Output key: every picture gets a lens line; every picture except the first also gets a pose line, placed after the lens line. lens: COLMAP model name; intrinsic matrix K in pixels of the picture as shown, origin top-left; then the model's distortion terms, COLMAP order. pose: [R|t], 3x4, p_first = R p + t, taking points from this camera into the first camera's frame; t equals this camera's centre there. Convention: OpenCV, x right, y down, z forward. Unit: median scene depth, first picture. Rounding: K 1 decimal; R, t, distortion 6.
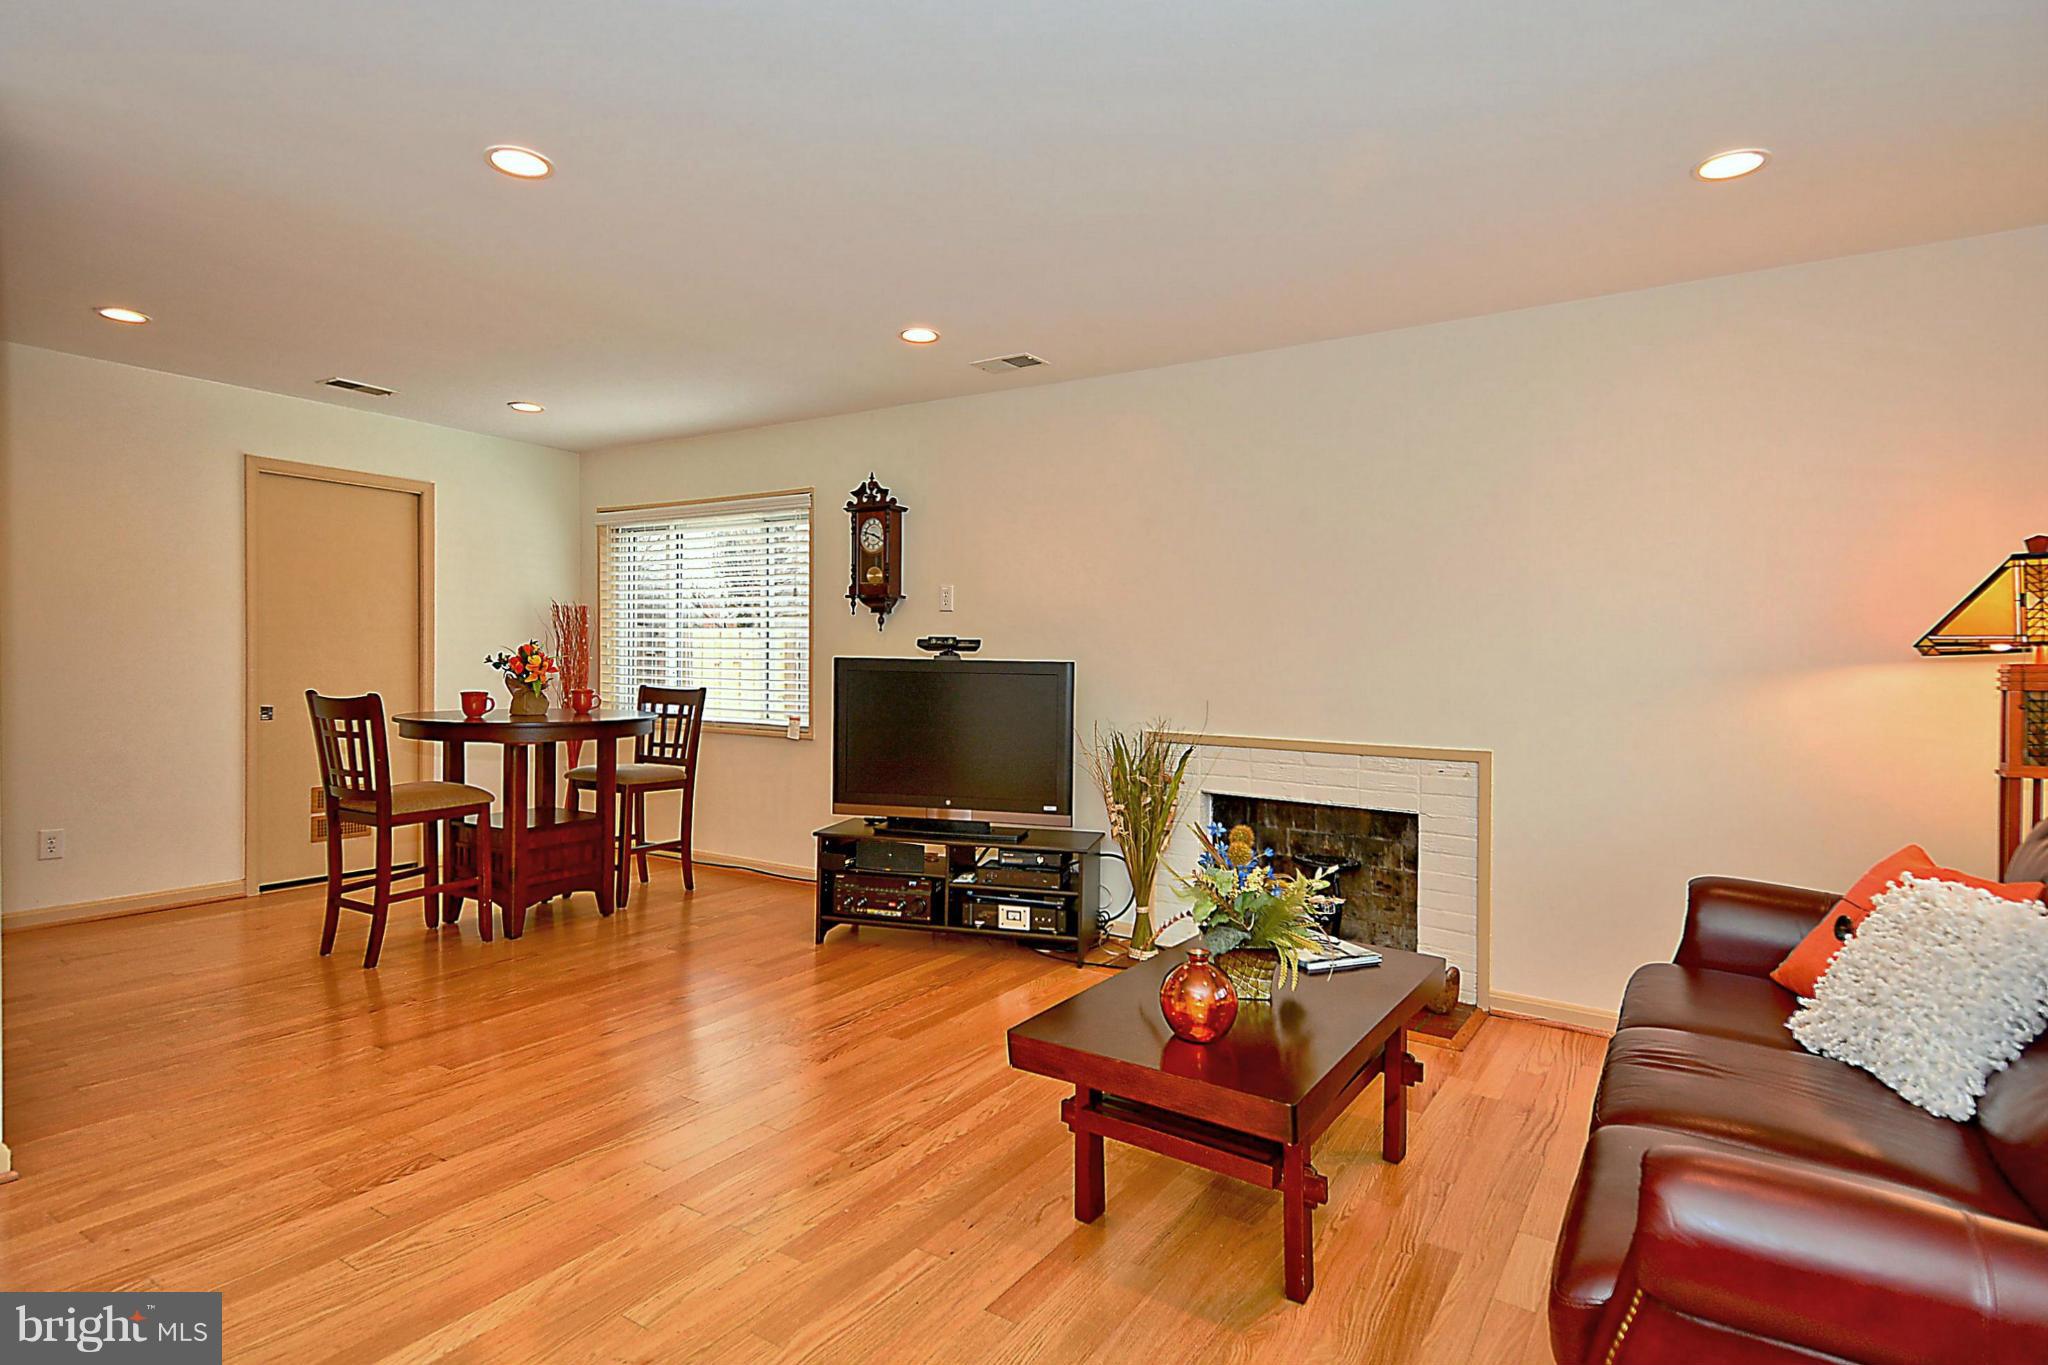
lens RADIAL K [[1047.1, 0, 1006.8], [0, 1047.1, 679.6], [0, 0, 1]] dist [0.084224, -0.000146]
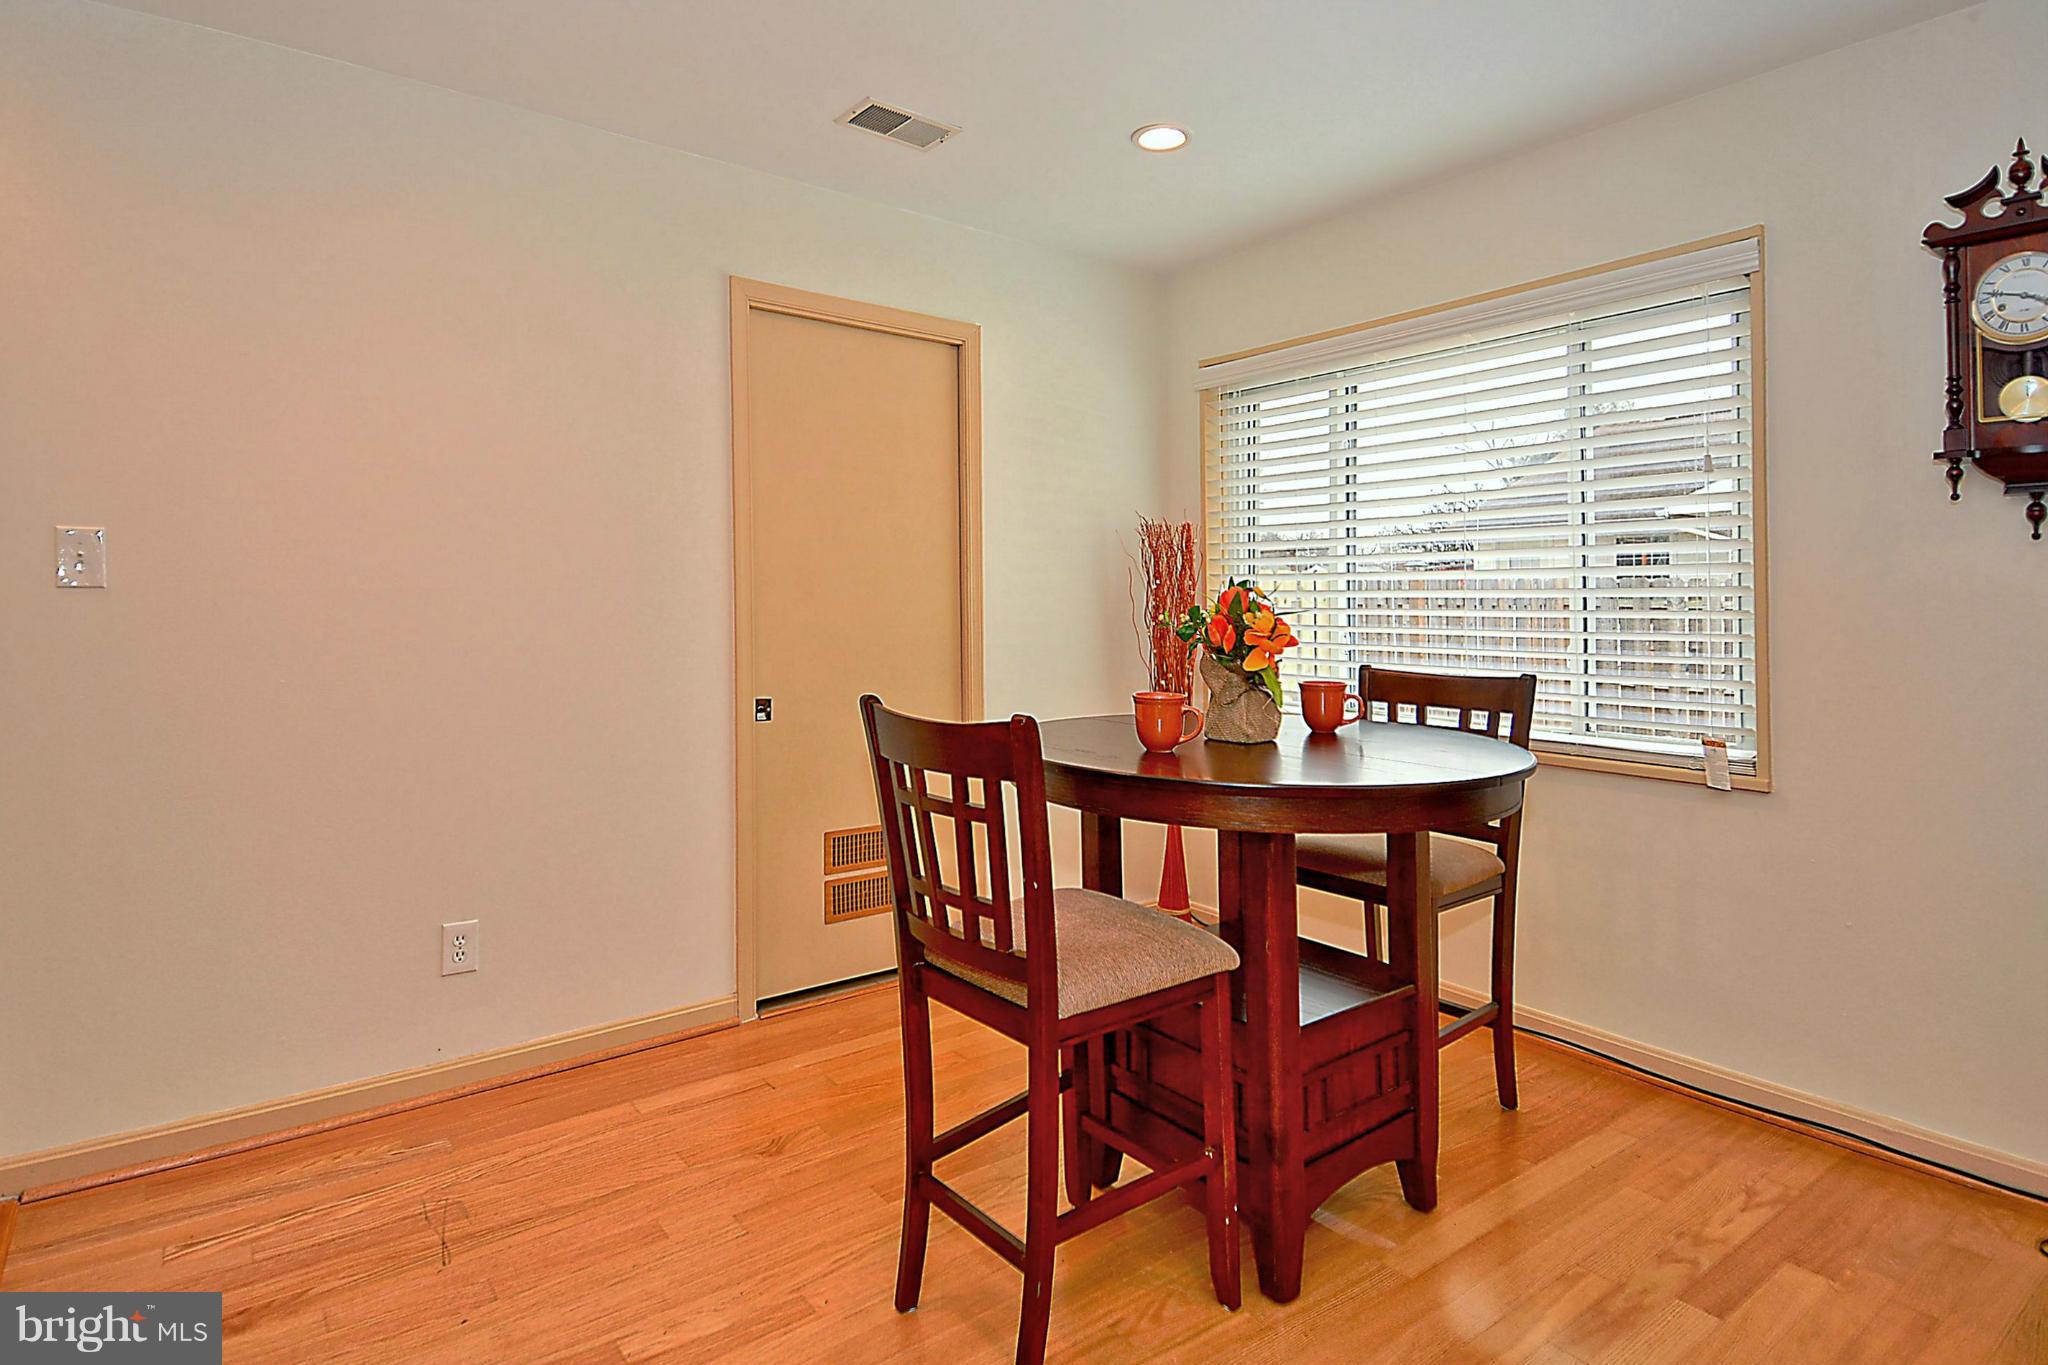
lens RADIAL K [[1089.1, 0, 1002.7], [0, 1089.1, 640.0], [0, 0, 1]] dist [0.061507, -0.047784]
pose [[0.941375, -0.002097, -0.337356, -0.413480], [0.005579, 0.999941, 0.009354, -0.016203], [0.337316, -0.010688, 0.941331, 0.560928]]
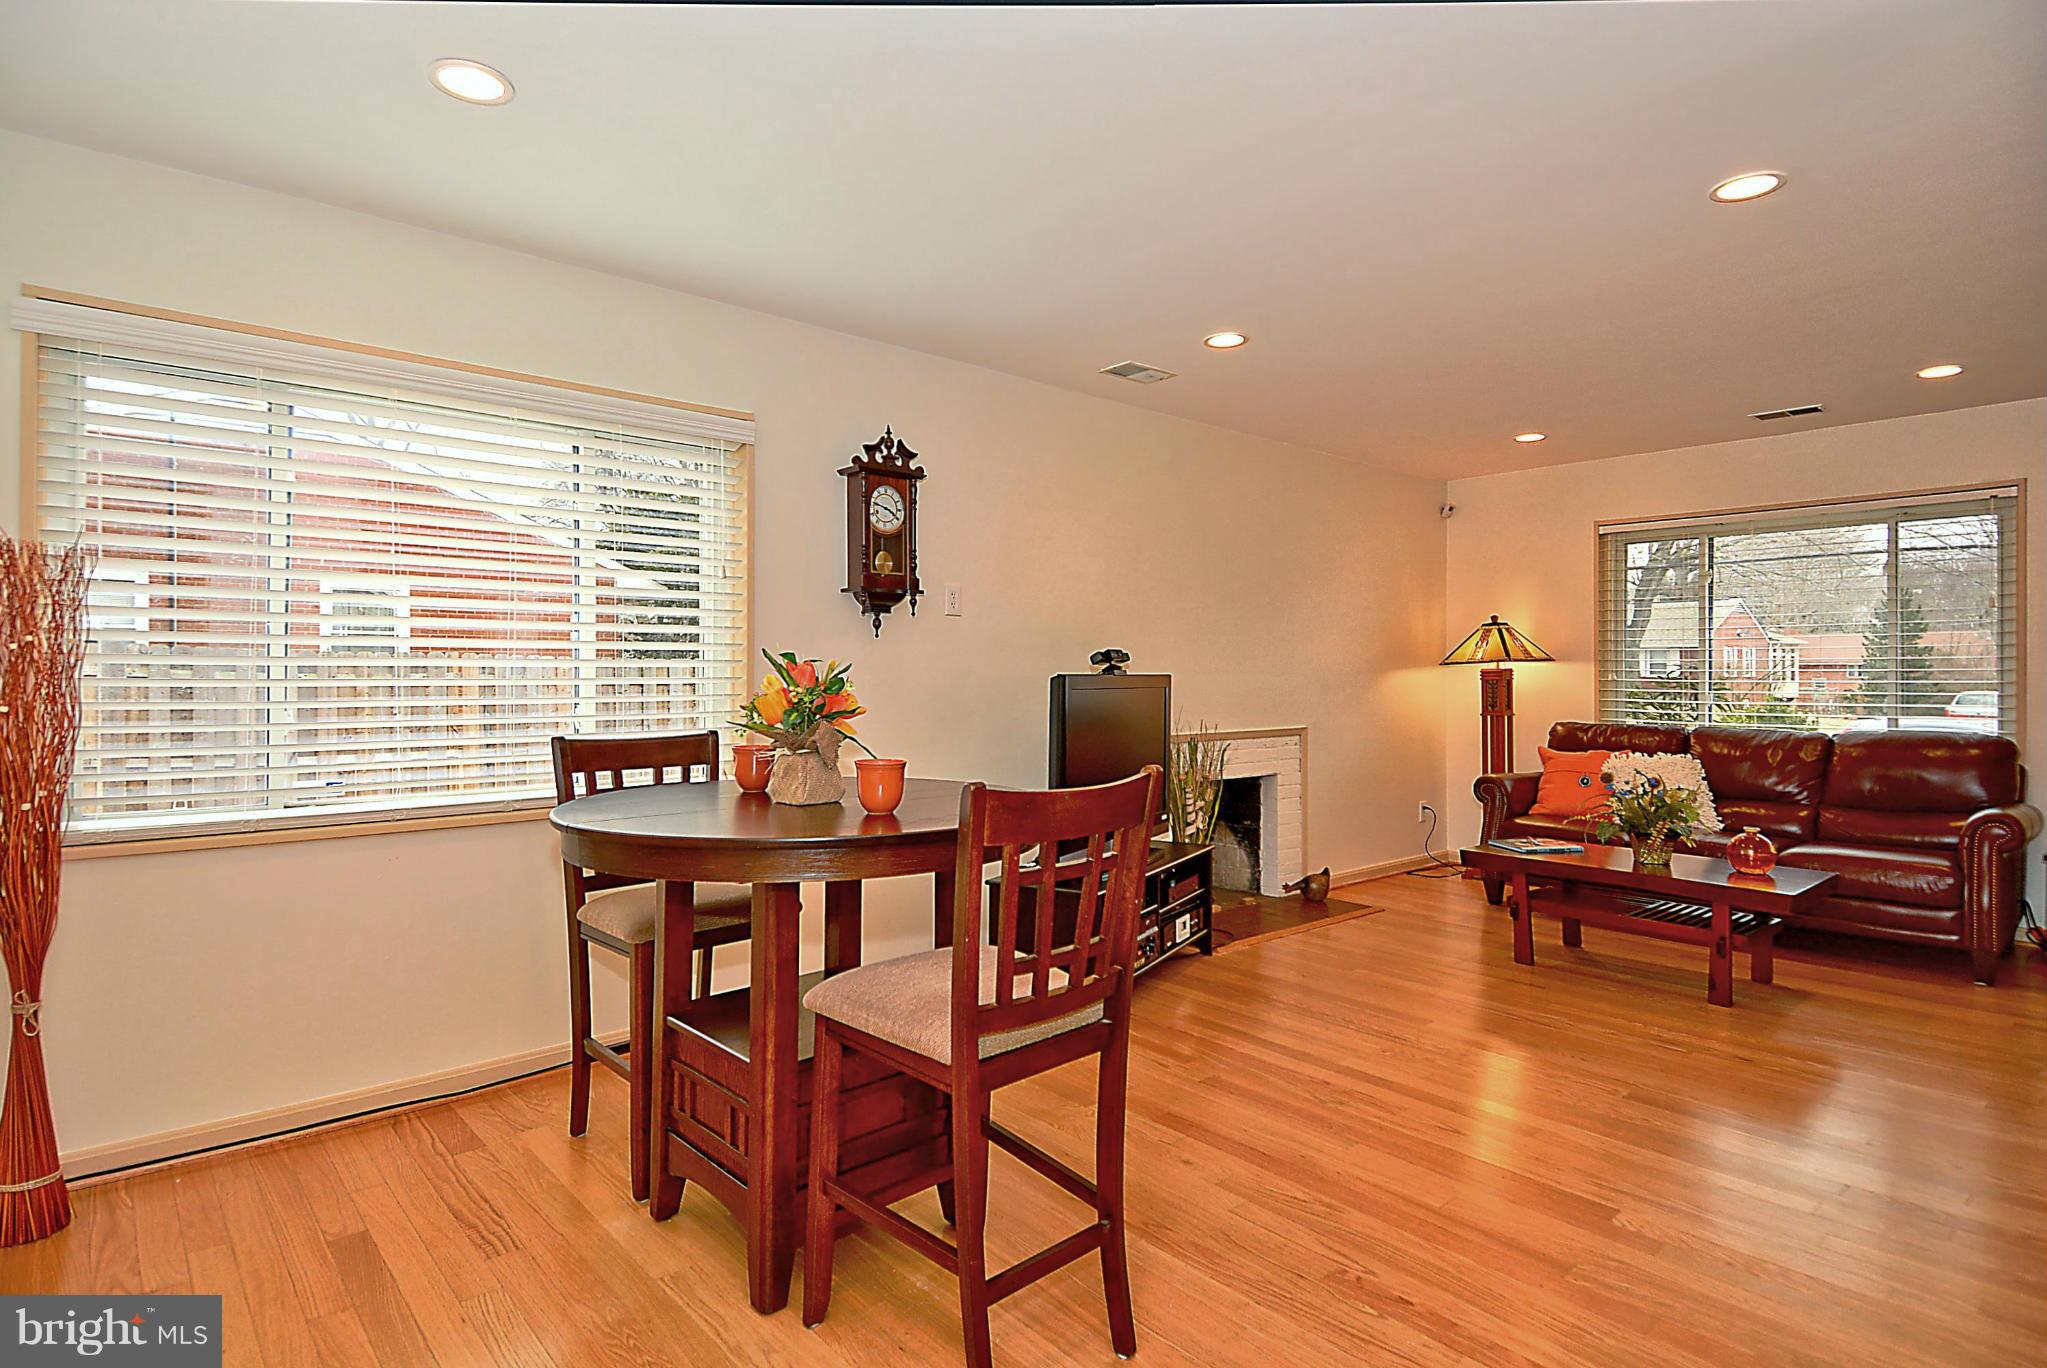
lens RADIAL K [[1056.0, 0, 1037.0], [0, 1056.0, 653.3], [0, 0, 1]] dist [0.057725, -0.047894]
pose [[0.266654, 0.000685, 0.963792, -0.974258], [0.020924, 0.999760, -0.006500, -0.032938], [-0.963565, 0.021900, 0.266576, 0.826673]]
